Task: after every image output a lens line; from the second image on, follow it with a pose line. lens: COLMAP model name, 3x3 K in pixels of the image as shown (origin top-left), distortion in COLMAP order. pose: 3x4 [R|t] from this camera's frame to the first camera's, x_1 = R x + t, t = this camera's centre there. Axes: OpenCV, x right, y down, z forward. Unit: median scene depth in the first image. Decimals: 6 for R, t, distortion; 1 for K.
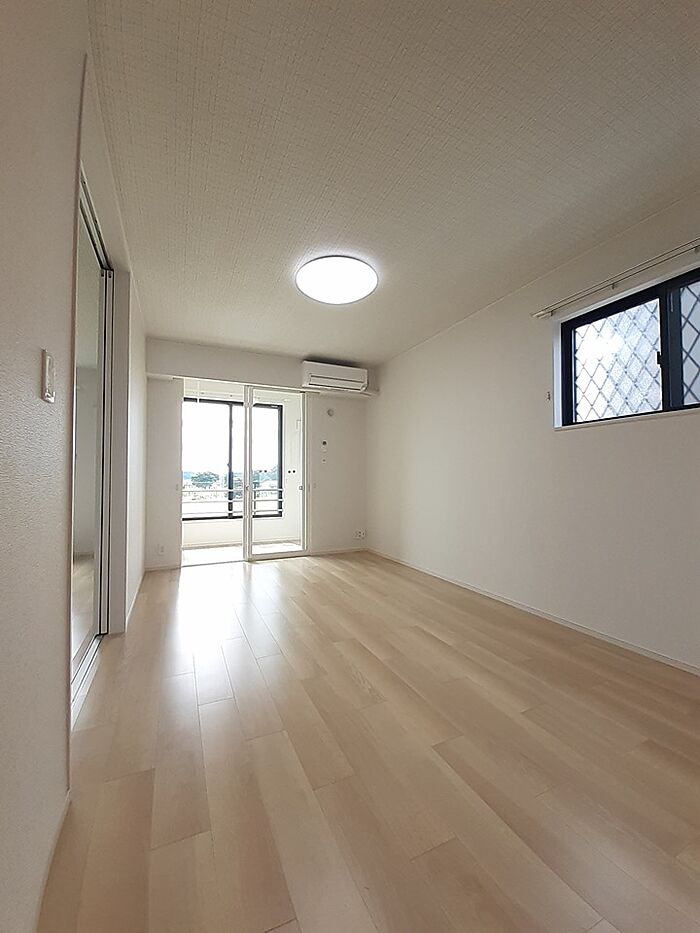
lens RADIAL K [[360.5, 0, 350.0], [0, 360.5, 466.5], [0, 0, 1]] dist [0.001303, 0.000175]
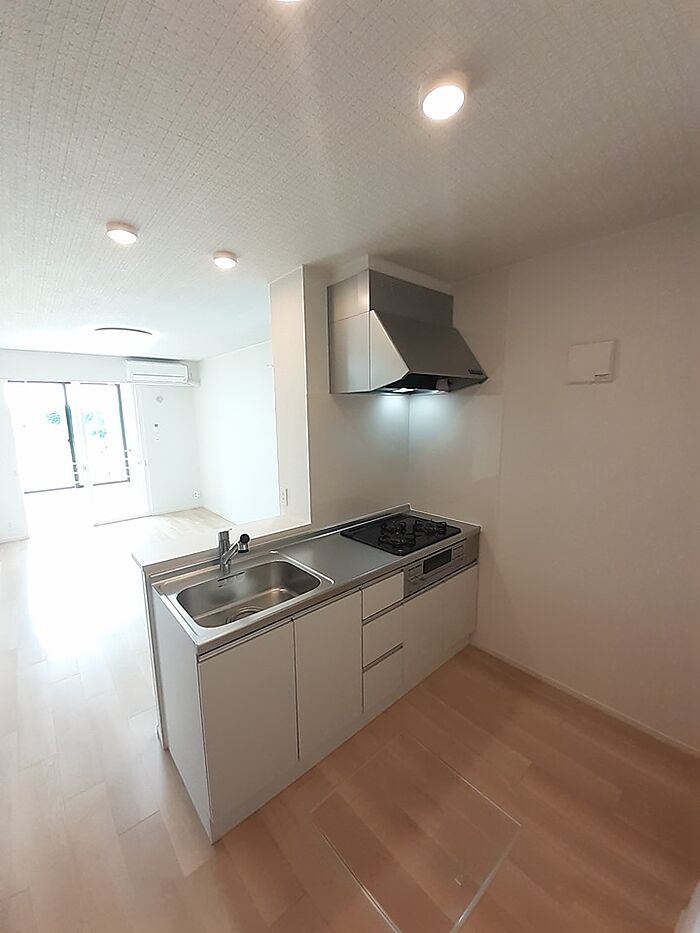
lens RADIAL K [[368.1, 0, 350.9], [0, 368.1, 468.1], [0, 0, 1]] dist [-0.001995, -0.000332]
pose [[0.963471, -0.045828, 0.263862, 0.311624], [-0.002331, 0.983778, 0.179373, -0.200574], [-0.267802, -0.173436, 0.947735, -0.518738]]
